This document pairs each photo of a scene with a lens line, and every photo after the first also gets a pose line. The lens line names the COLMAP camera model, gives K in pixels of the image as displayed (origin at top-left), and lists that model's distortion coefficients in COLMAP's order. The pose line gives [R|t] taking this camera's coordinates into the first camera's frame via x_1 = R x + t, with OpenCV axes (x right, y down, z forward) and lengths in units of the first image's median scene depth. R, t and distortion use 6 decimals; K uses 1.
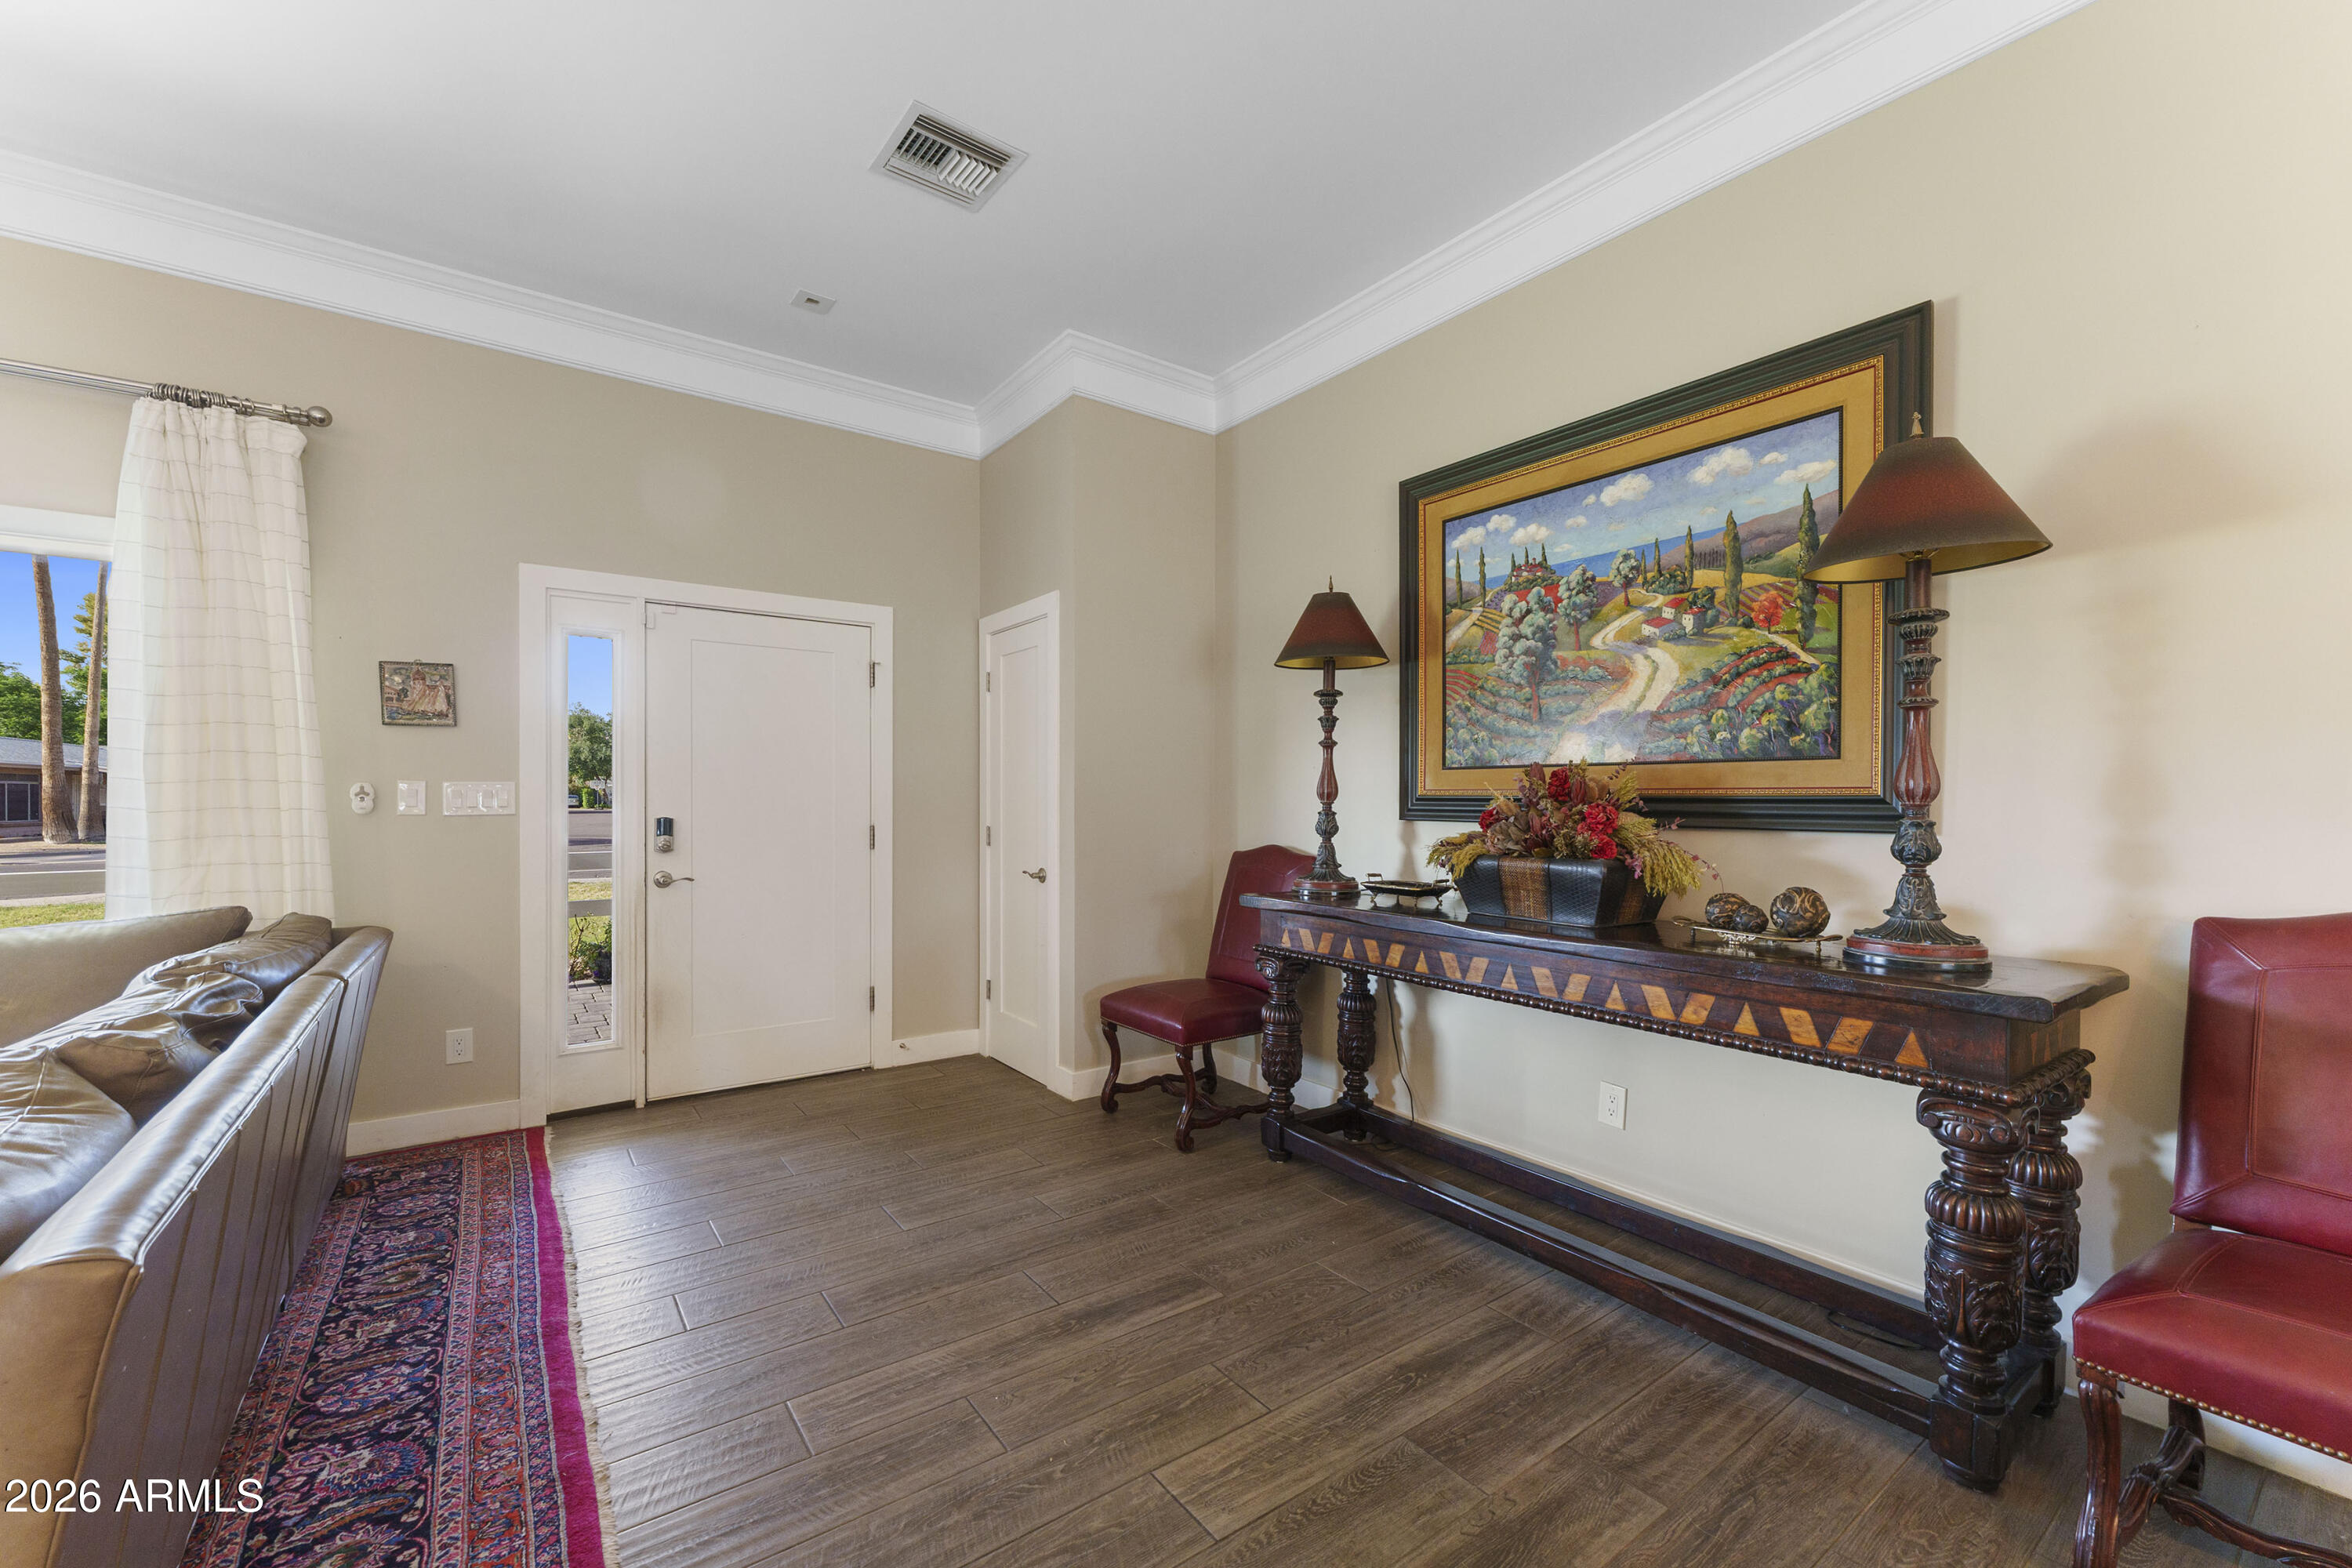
lens RADIAL K [[946.7, 0, 1174.5], [0, 946.7, 809.7], [0, 0, 1]] dist [-0.003841, 0.000943]
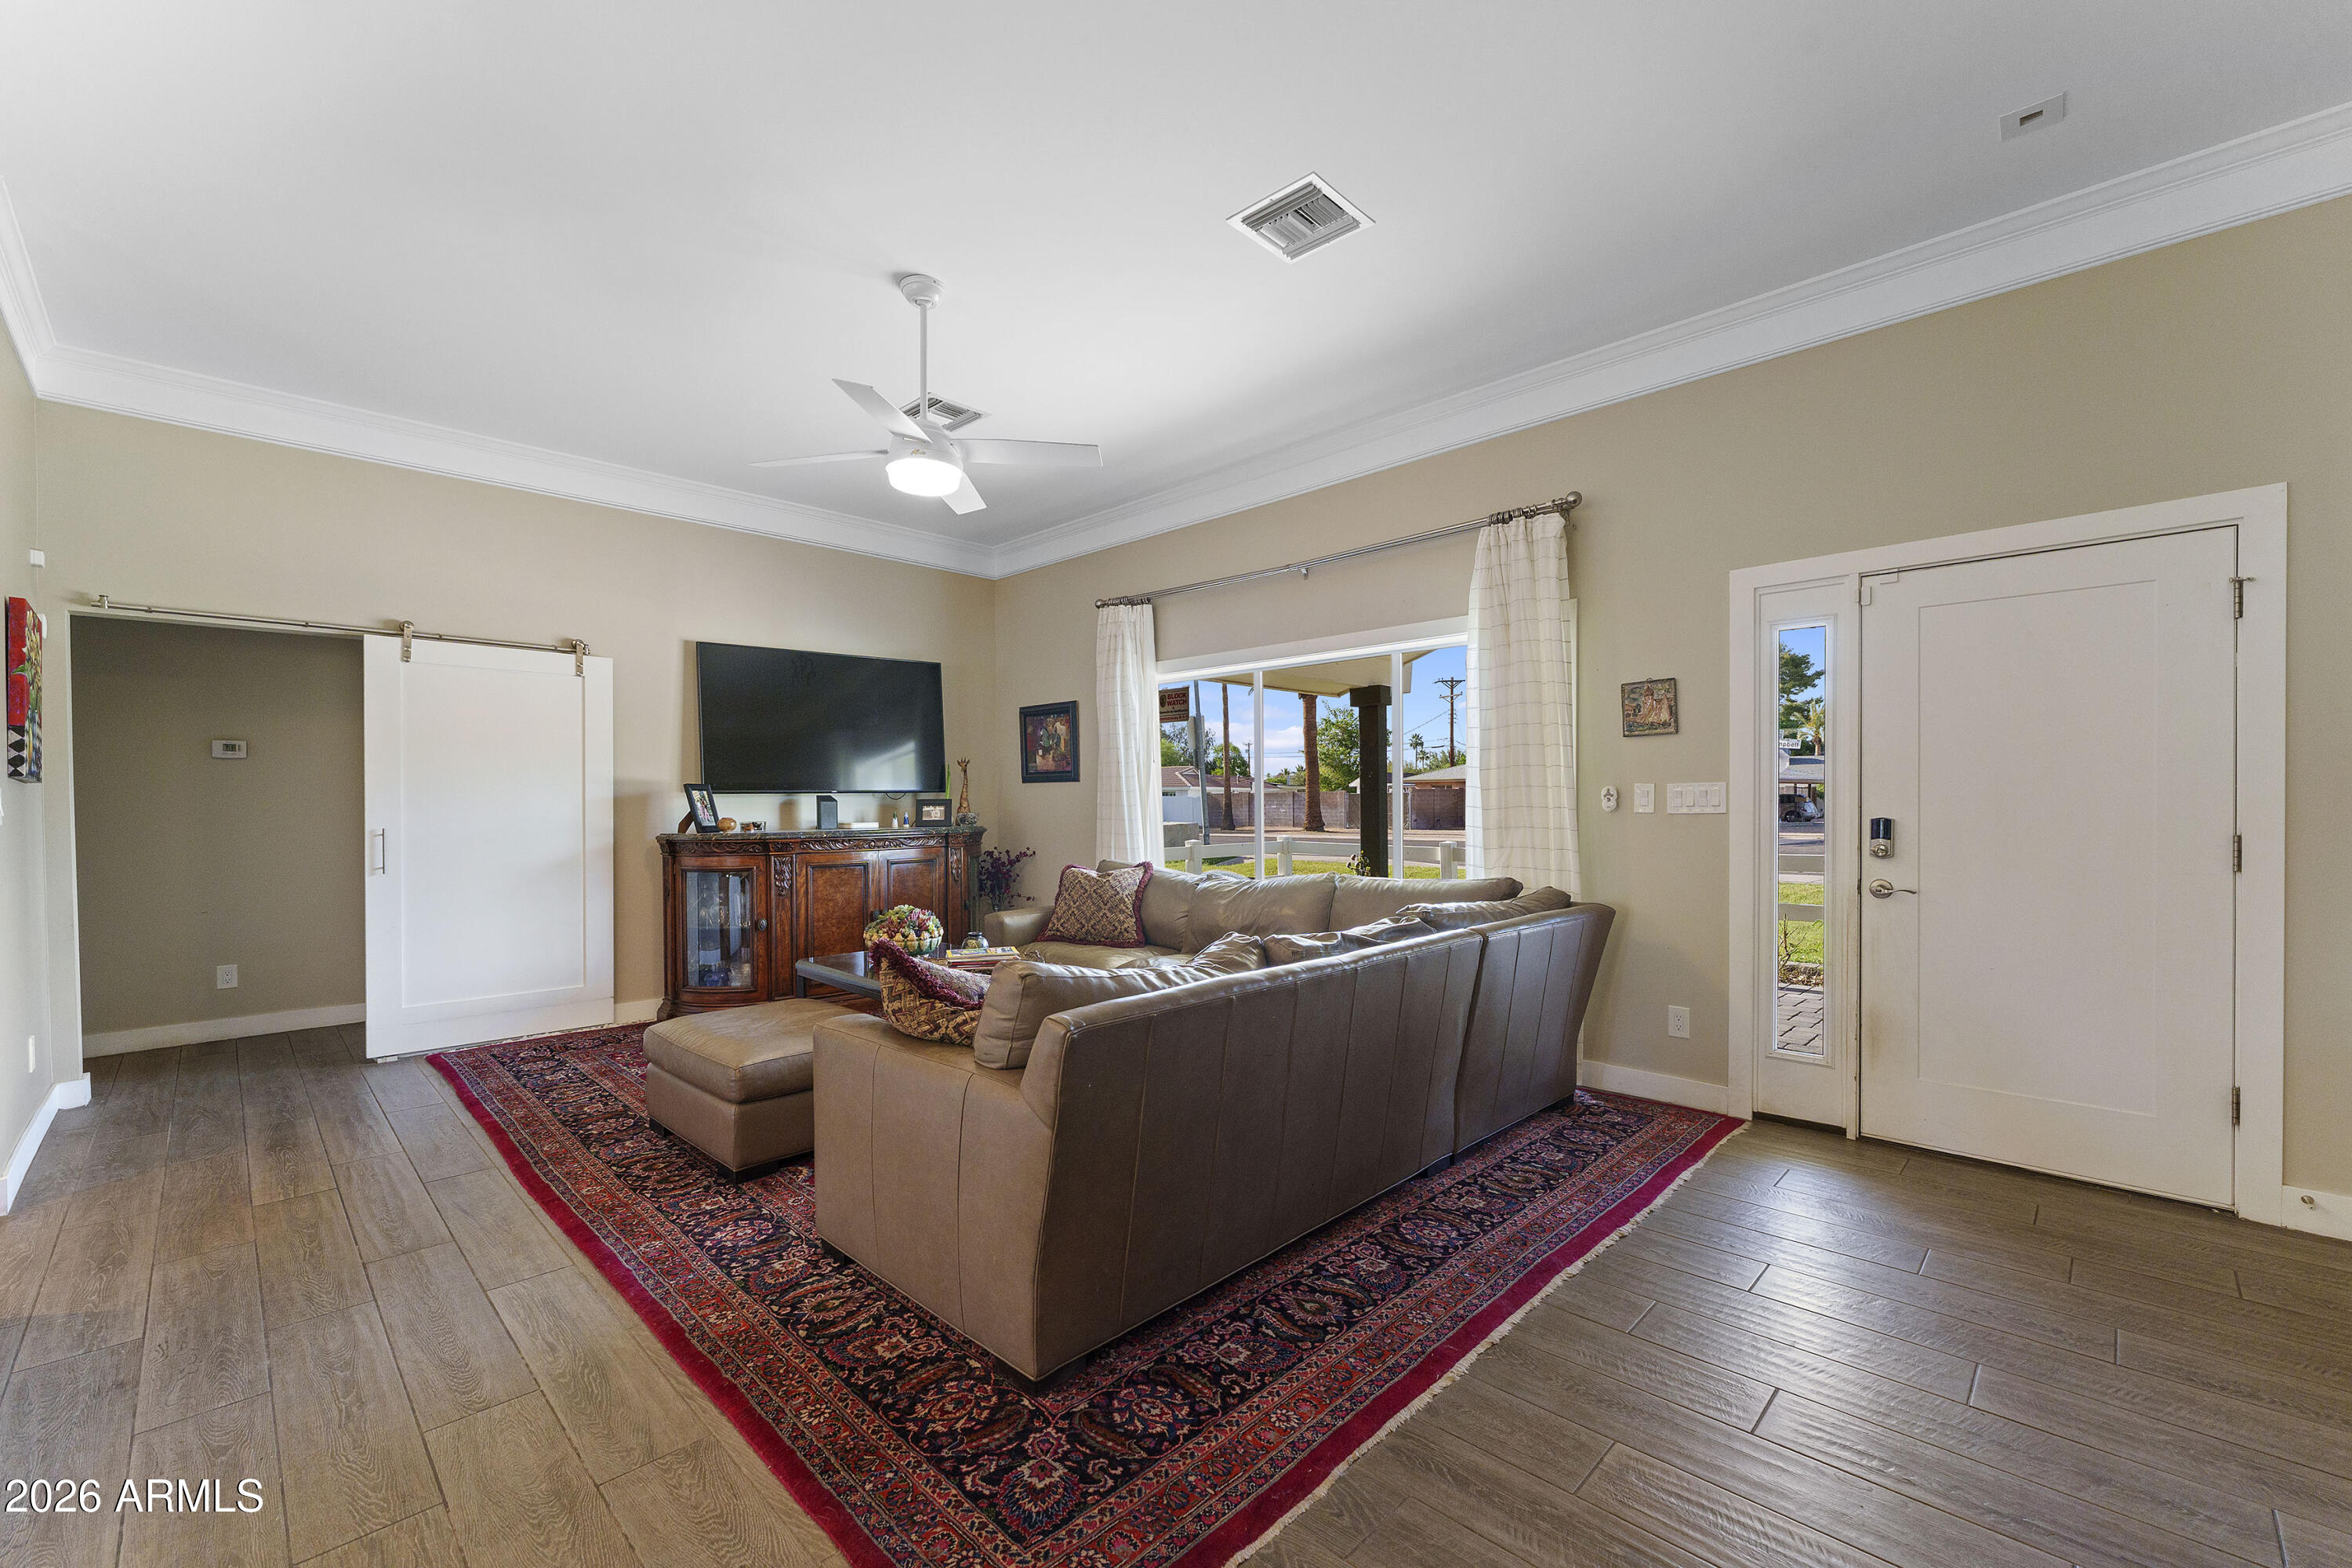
lens RADIAL K [[946.7, 0, 1171.3], [0, 946.7, 816.6], [0, 0, 1]] dist [-0.003841, 0.000943]
pose [[0.163851, 0.009075, -0.986443, 0.264341], [-0.005121, 0.999952, 0.008348, 0.003337], [0.986472, 0.003684, 0.163890, 0.255788]]
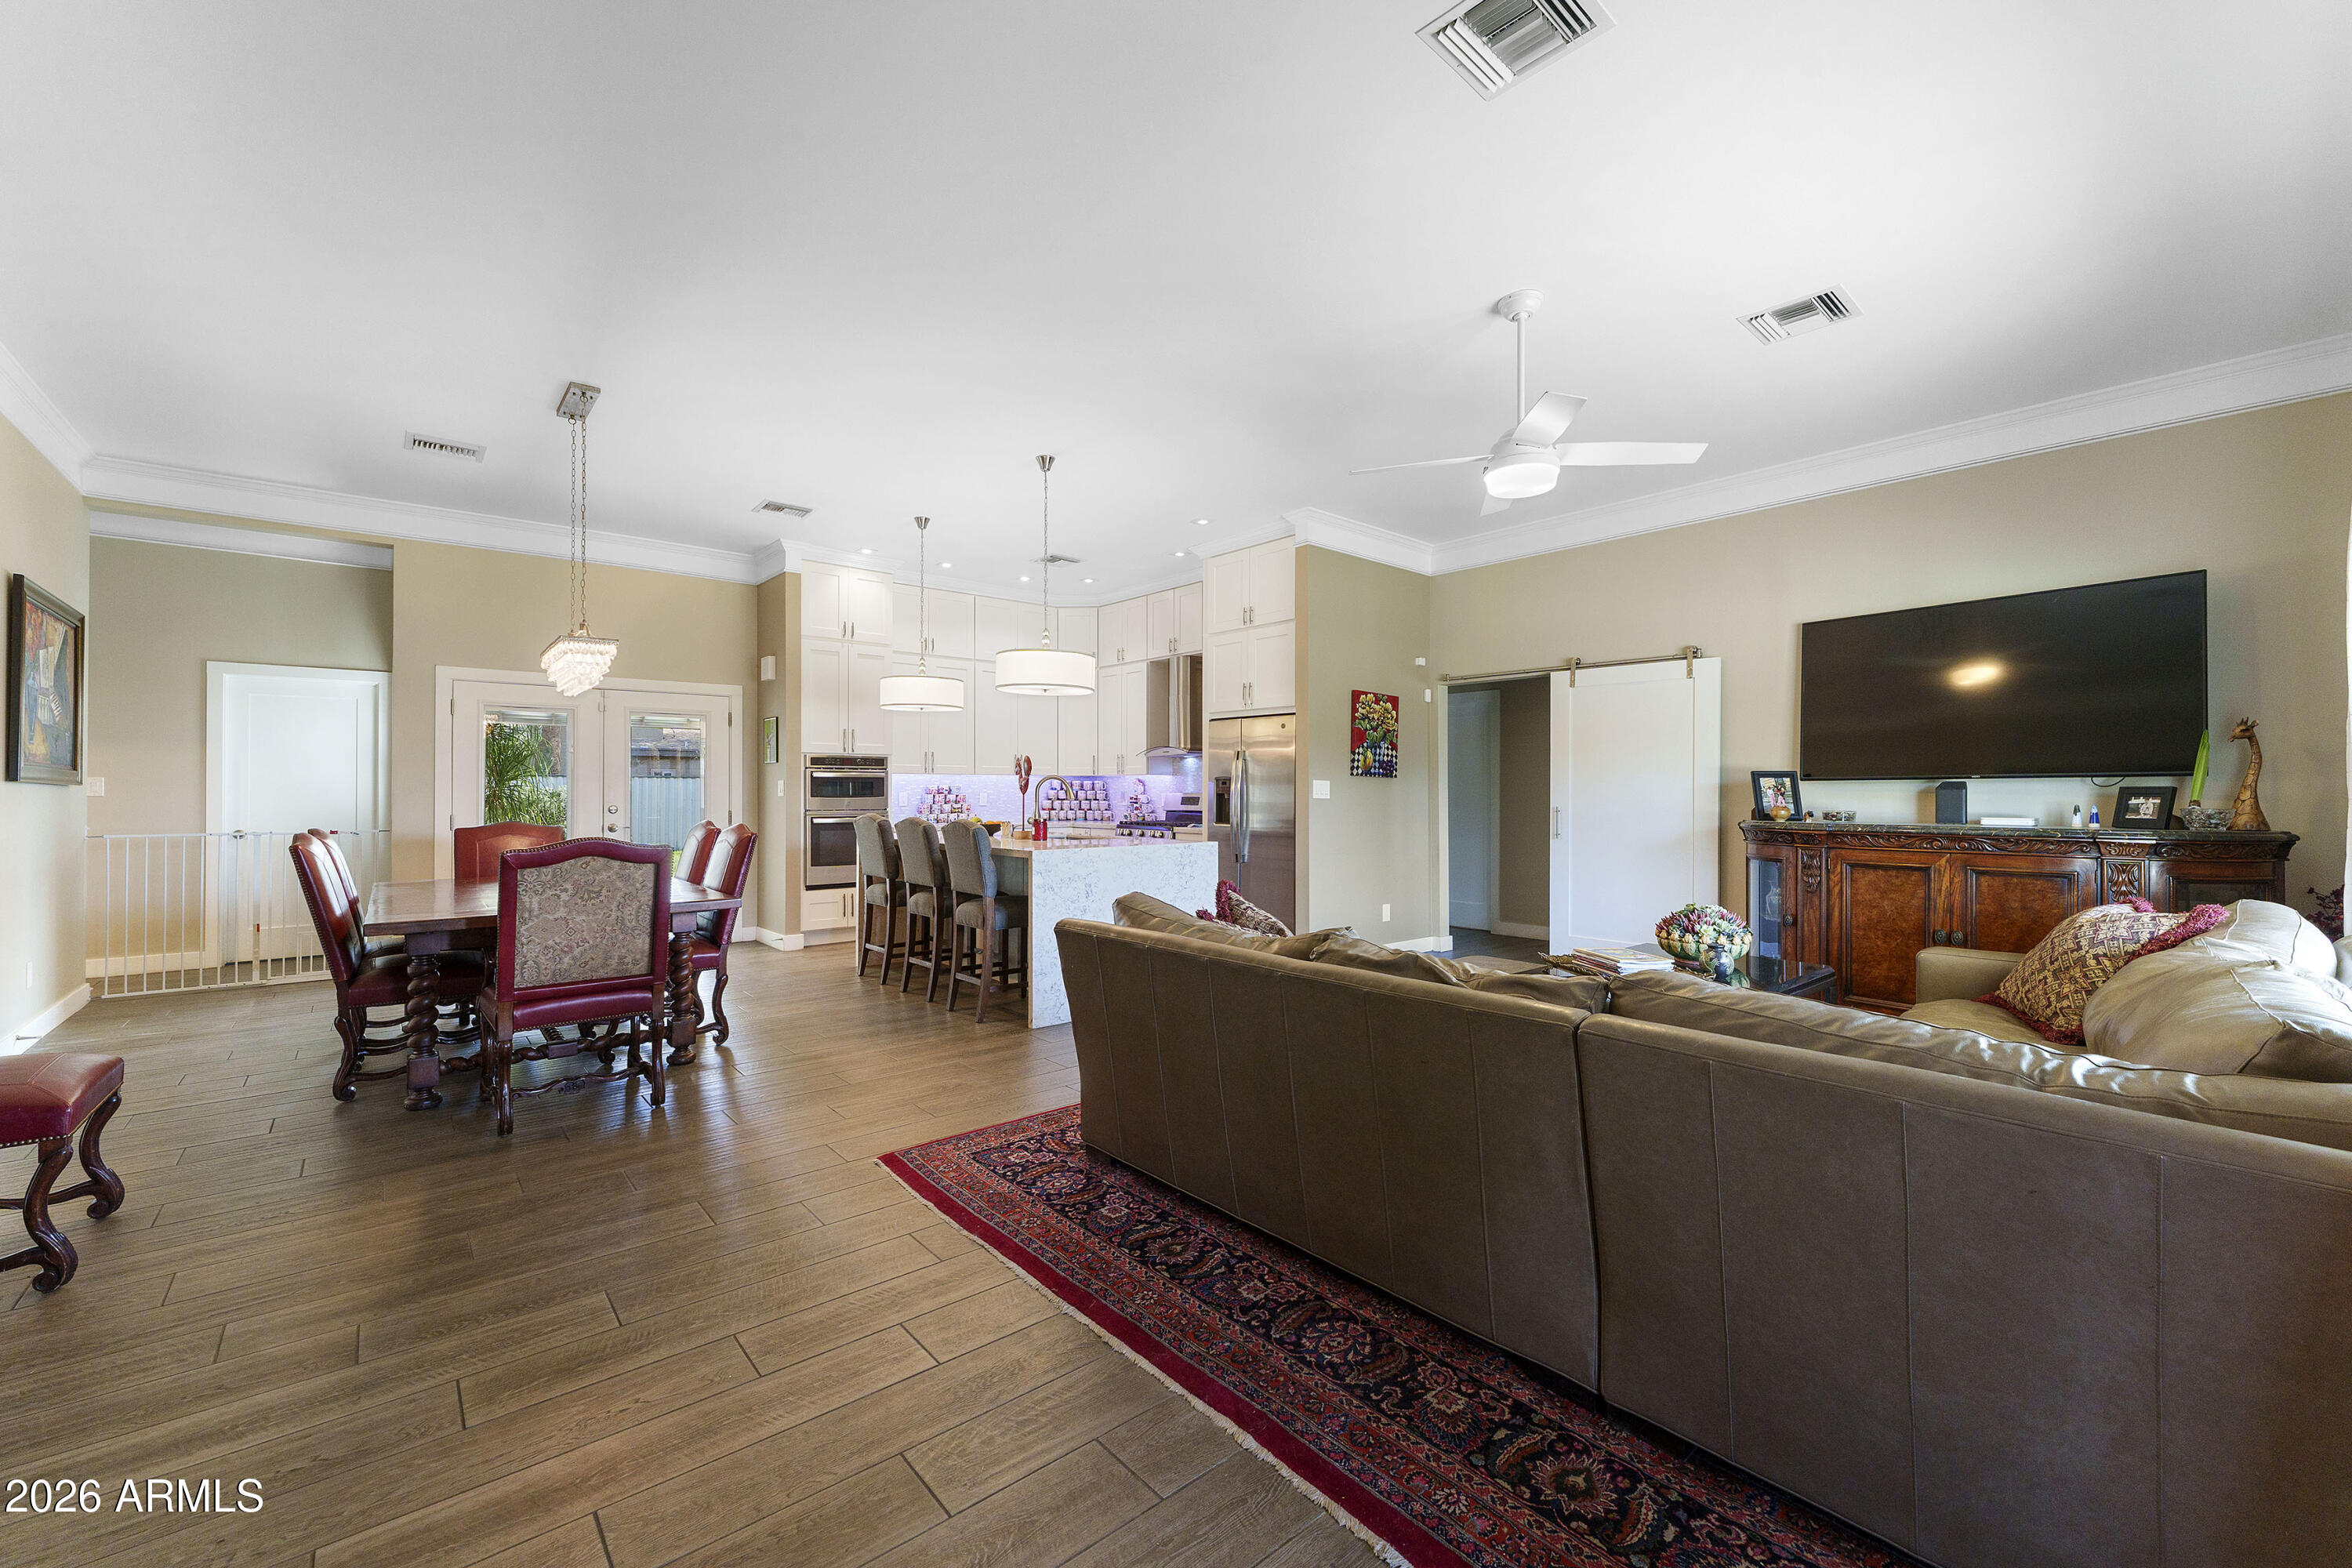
lens RADIAL K [[946.7, 0, 1185.6], [0, 946.7, 781.7], [0, 0, 1]] dist [-0.003841, 0.000943]
pose [[-0.995807, -0.007028, -0.091207, -0.361500], [-0.007485, 0.999961, 0.004671, -0.017723], [0.091171, 0.005334, -0.995821, 1.283681]]
